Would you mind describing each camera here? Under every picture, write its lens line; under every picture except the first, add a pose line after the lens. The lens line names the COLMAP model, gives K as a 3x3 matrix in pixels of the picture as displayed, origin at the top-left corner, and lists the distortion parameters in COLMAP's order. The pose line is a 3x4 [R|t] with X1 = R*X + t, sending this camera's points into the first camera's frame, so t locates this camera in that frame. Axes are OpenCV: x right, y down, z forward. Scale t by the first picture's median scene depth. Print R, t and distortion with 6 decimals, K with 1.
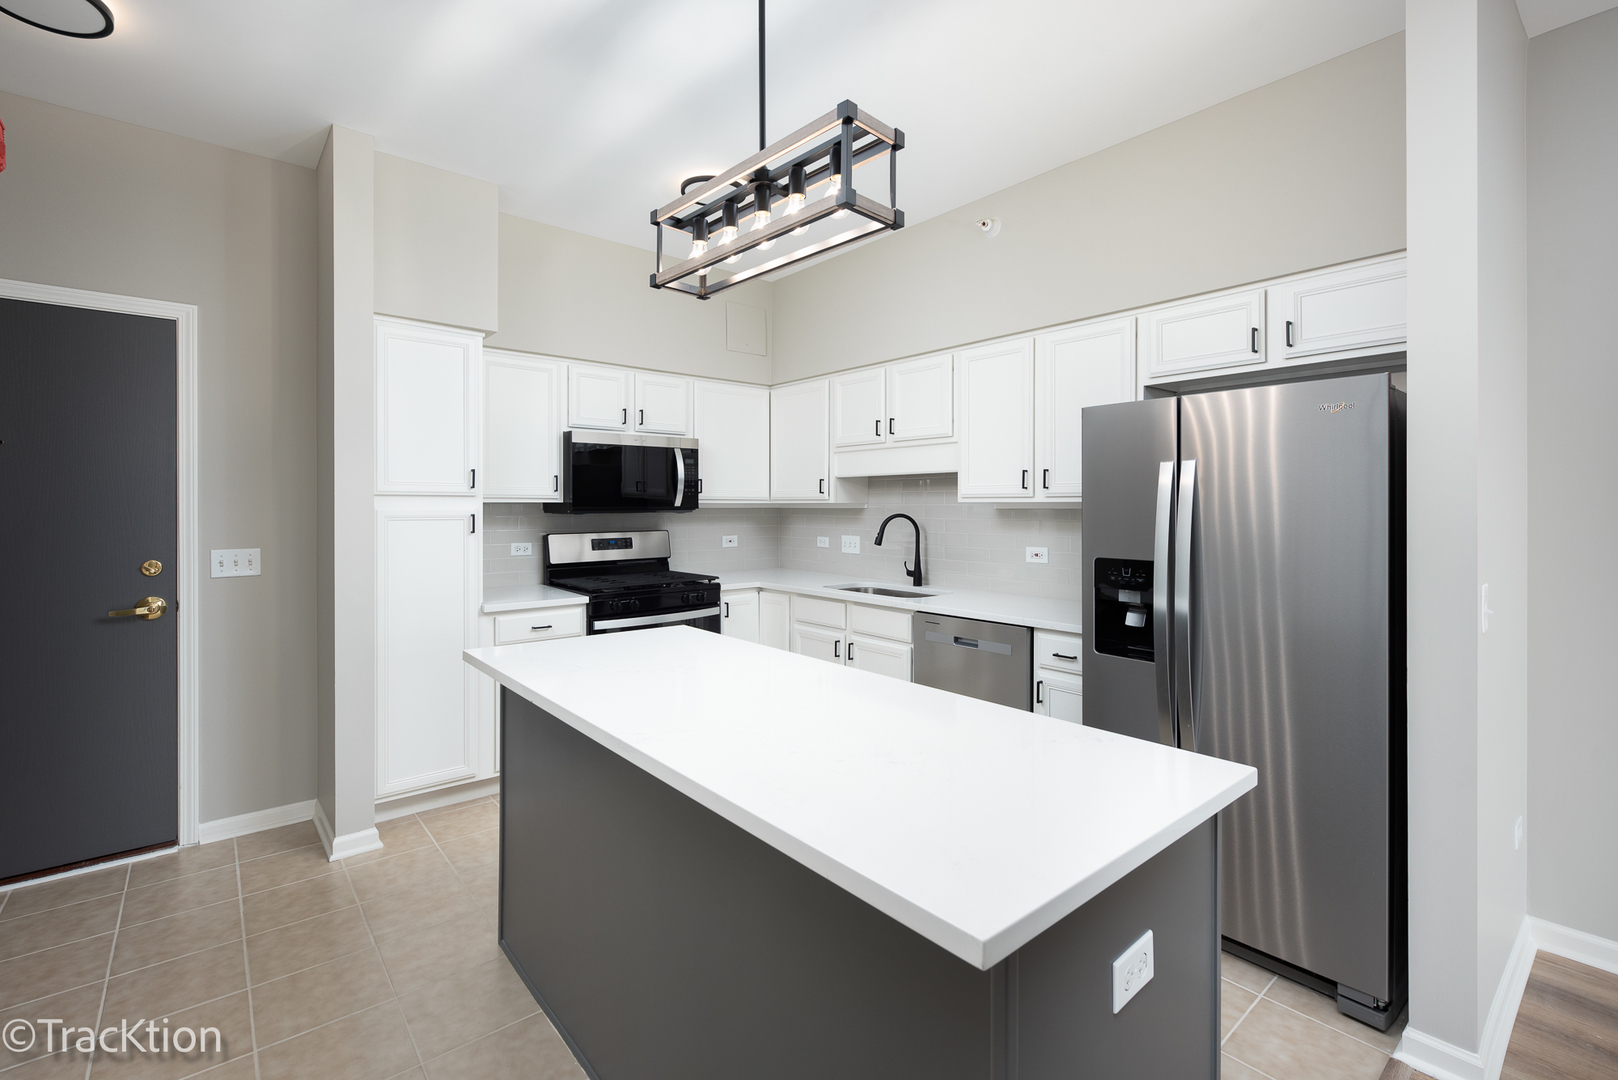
lens RADIAL K [[720.0, 0, 811.4], [0, 720.0, 506.1], [0, 0, 1]] dist [0.000858, 0.000077]
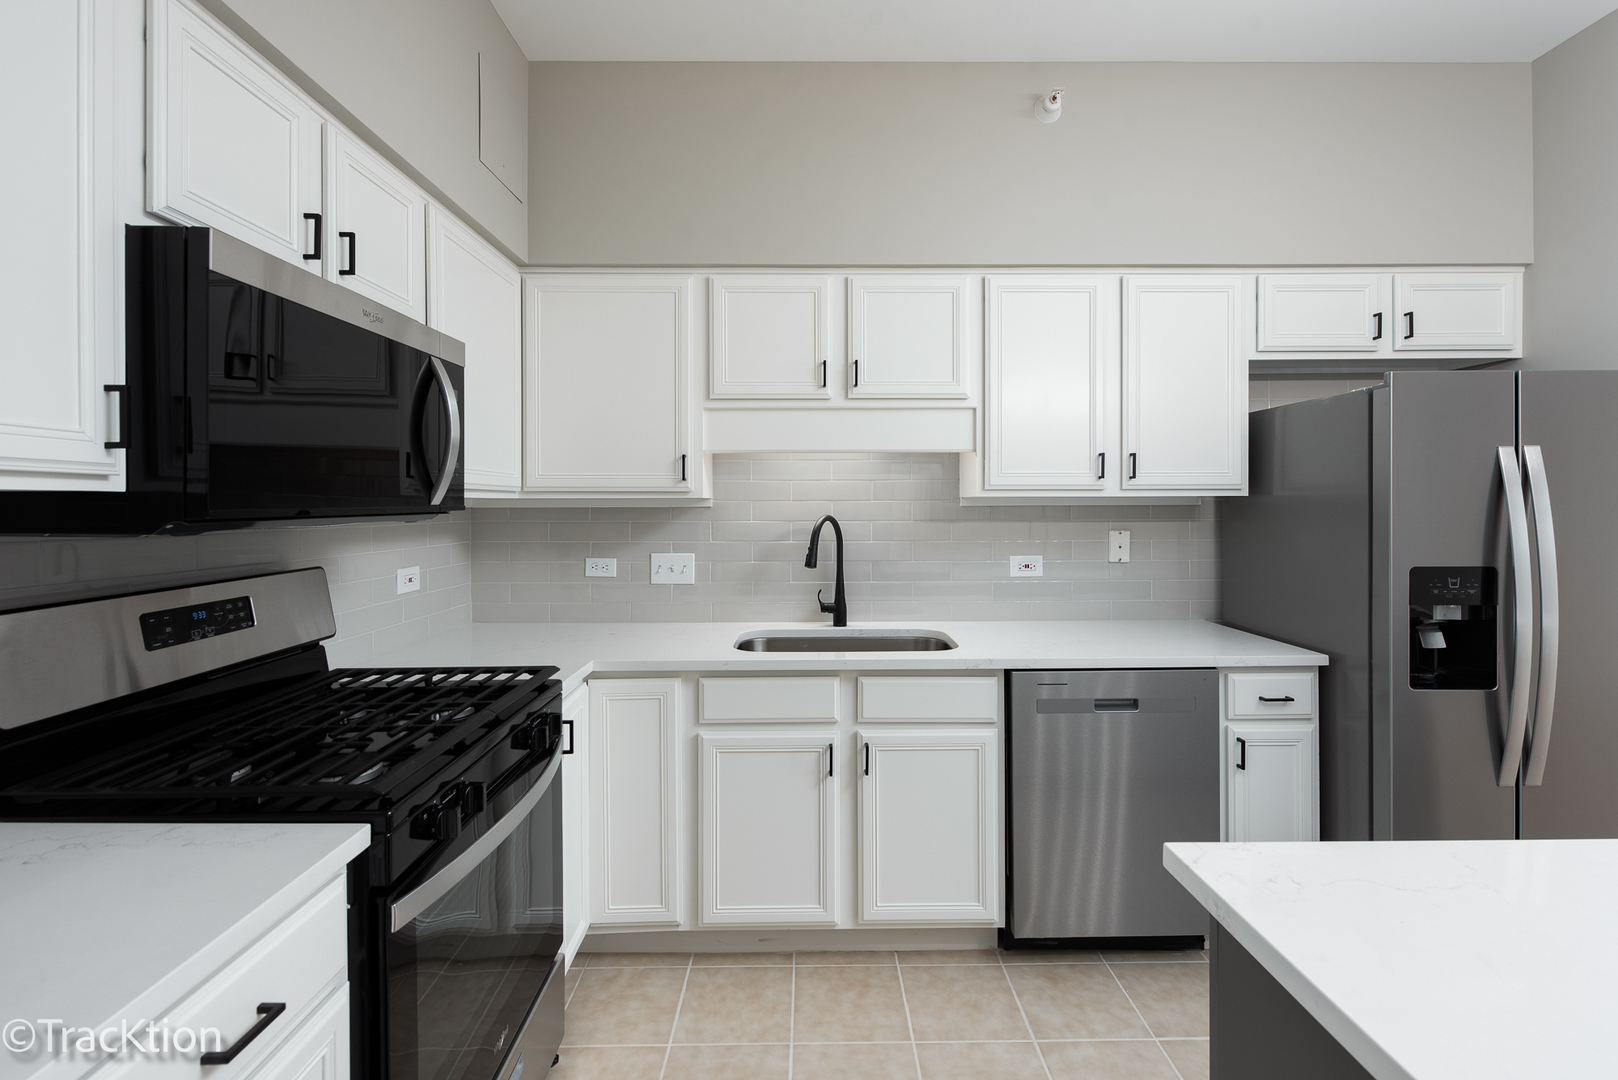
lens RADIAL K [[720.0, 0, 811.4], [0, 720.0, 506.1], [0, 0, 1]] dist [0.000858, 0.000077]
pose [[0.634106, -0.004033, 0.773235, -0.368727], [0.003584, 0.999991, 0.002277, 0.001299], [-0.773237, 0.001327, 0.634115, 0.608128]]
